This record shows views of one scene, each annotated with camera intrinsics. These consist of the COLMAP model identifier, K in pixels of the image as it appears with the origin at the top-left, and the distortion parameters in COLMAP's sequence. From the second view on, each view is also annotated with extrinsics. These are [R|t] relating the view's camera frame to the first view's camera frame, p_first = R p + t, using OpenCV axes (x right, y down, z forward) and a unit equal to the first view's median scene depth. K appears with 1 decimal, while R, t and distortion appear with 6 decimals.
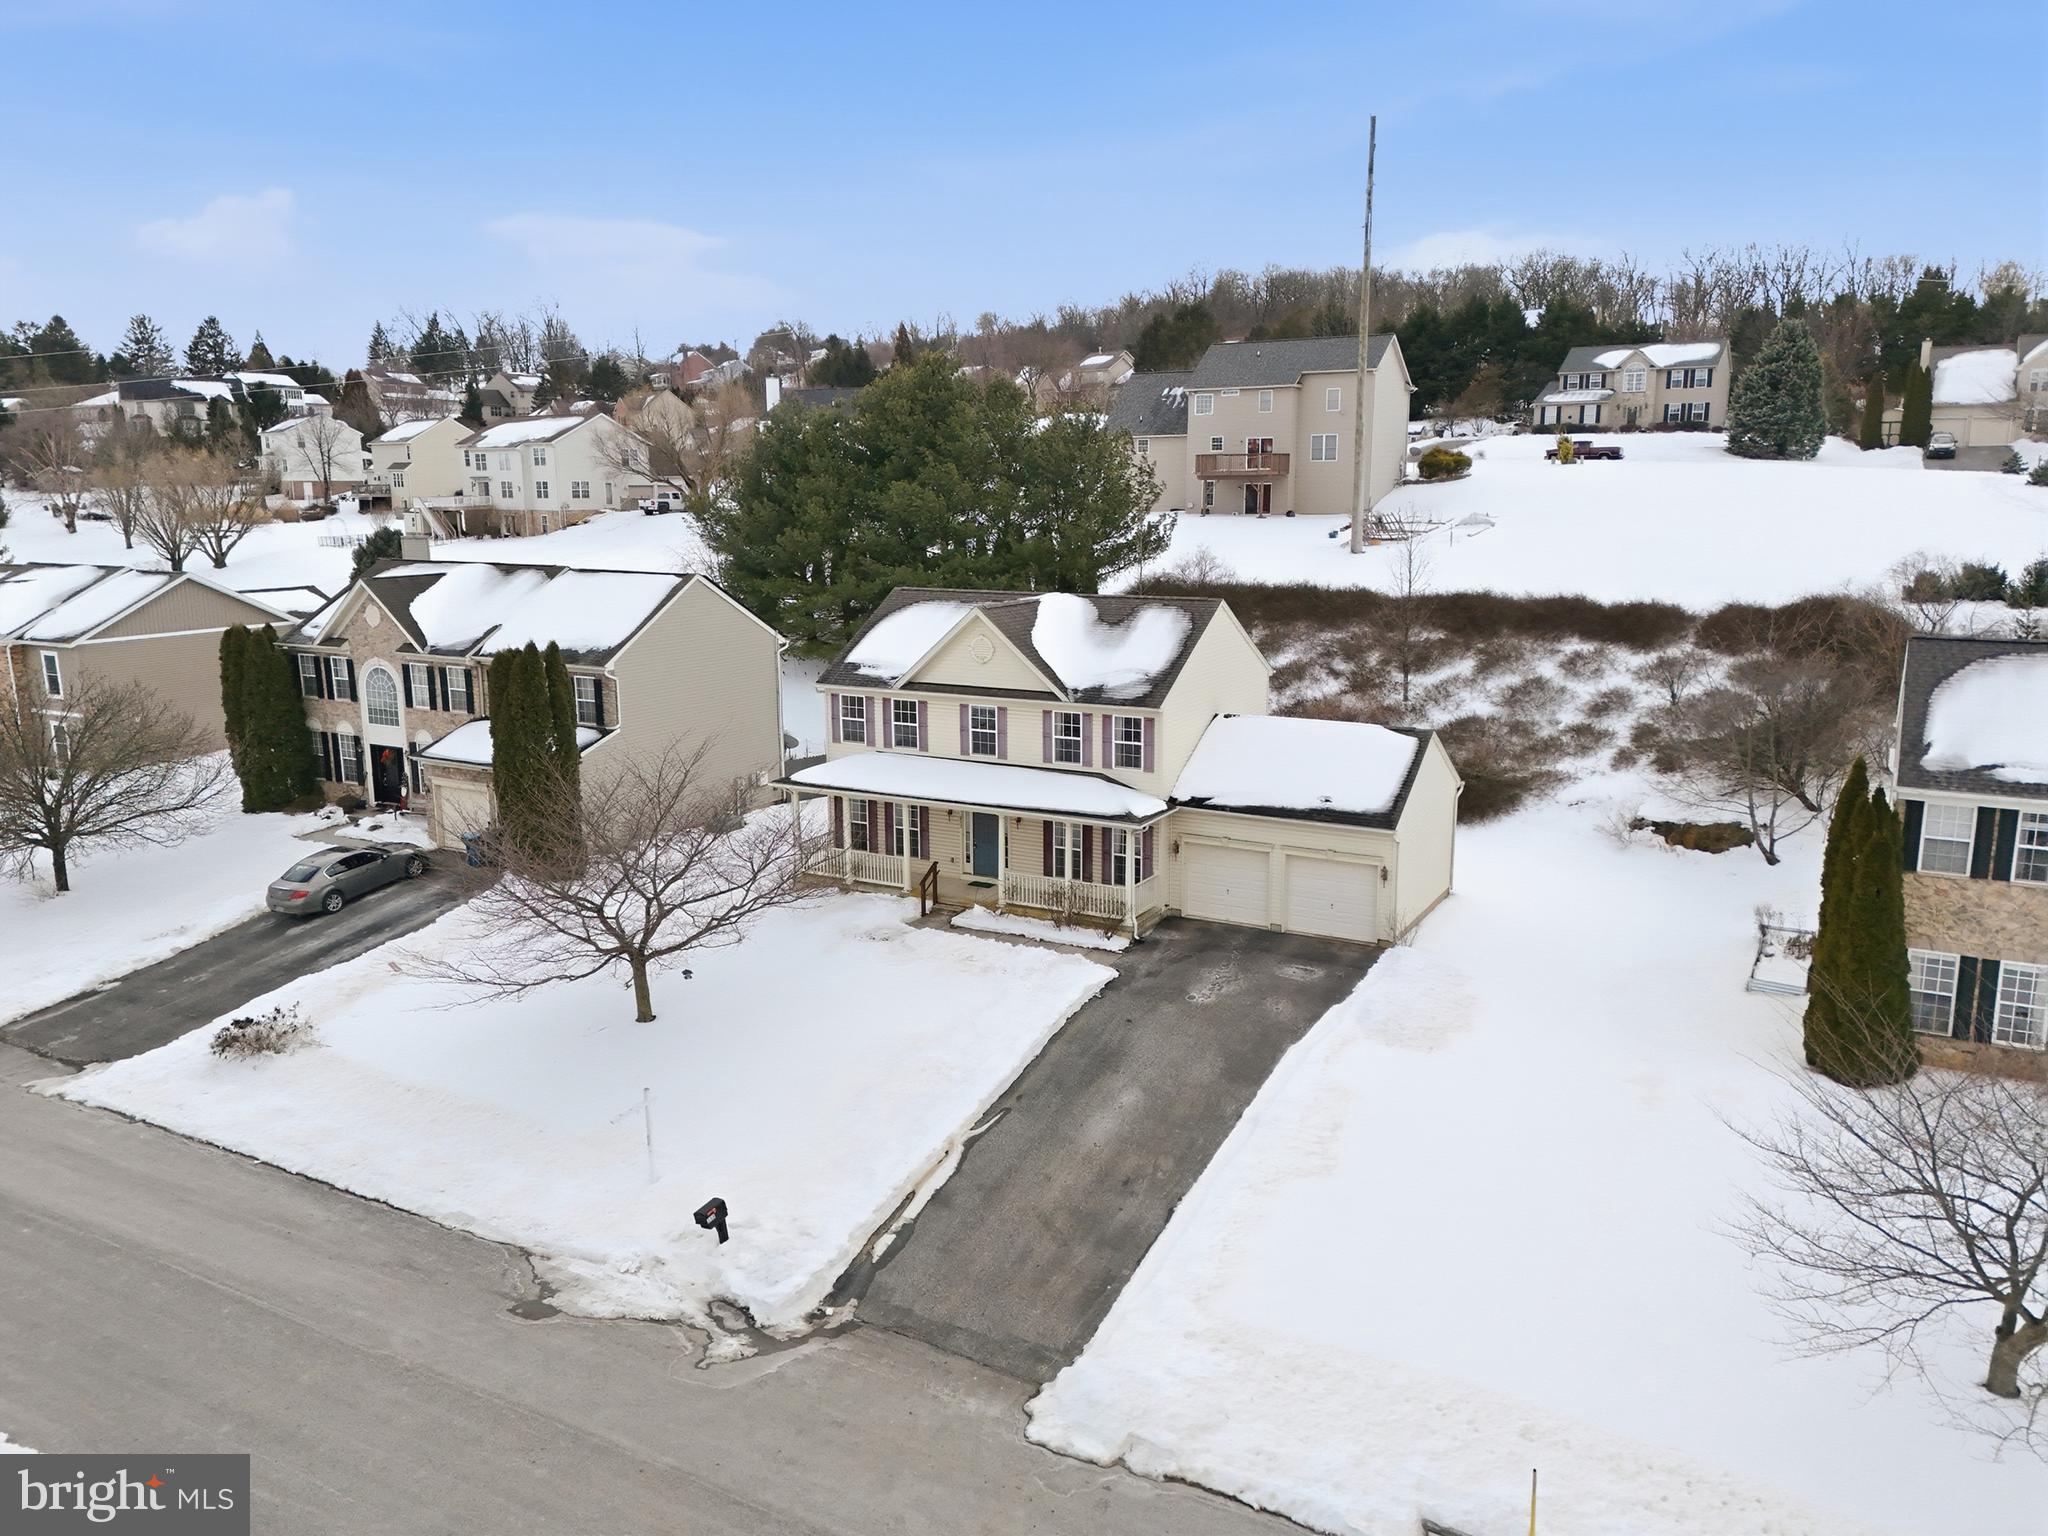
lens RADIAL K [[1499.0, 0, 1028.7], [0, 1499.0, 754.7], [0, 0, 1]] dist [0.073501, -0.059433]
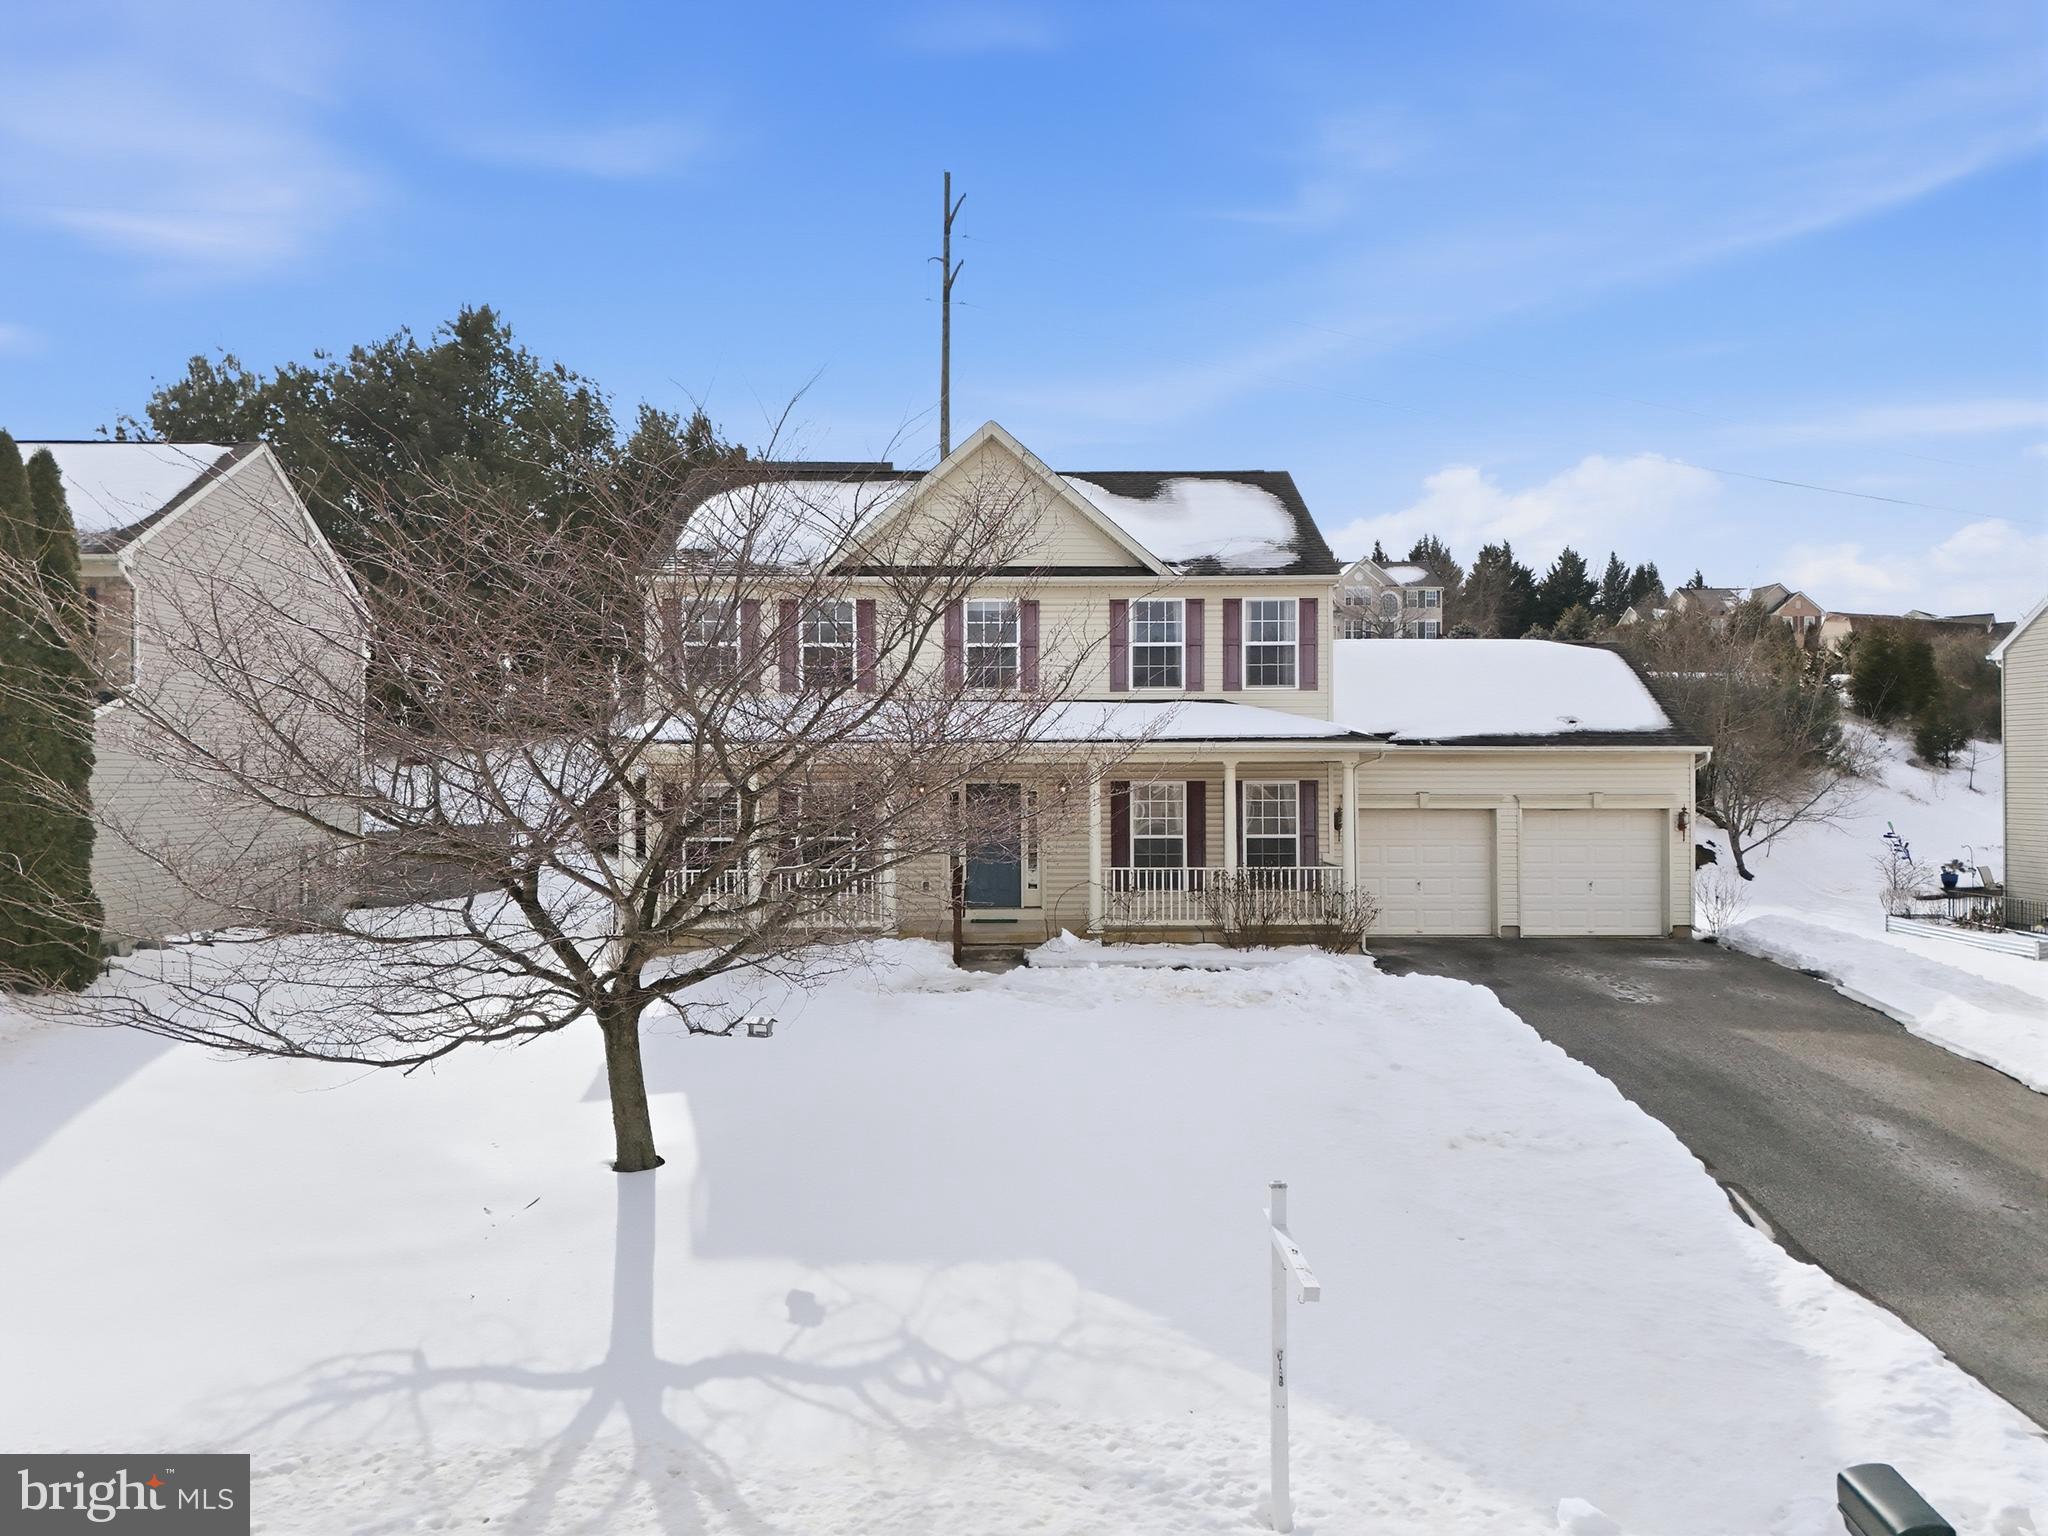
lens RADIAL K [[1499.0, 0, 1023.1], [0, 1499.0, 763.6], [0, 0, 1]] dist [0.073501, -0.059433]
pose [[0.865839, 0.008559, 0.500250, -0.318518], [0.088049, 0.981642, -0.169191, 0.131453], [-0.492515, 0.190538, 0.849190, 0.536885]]
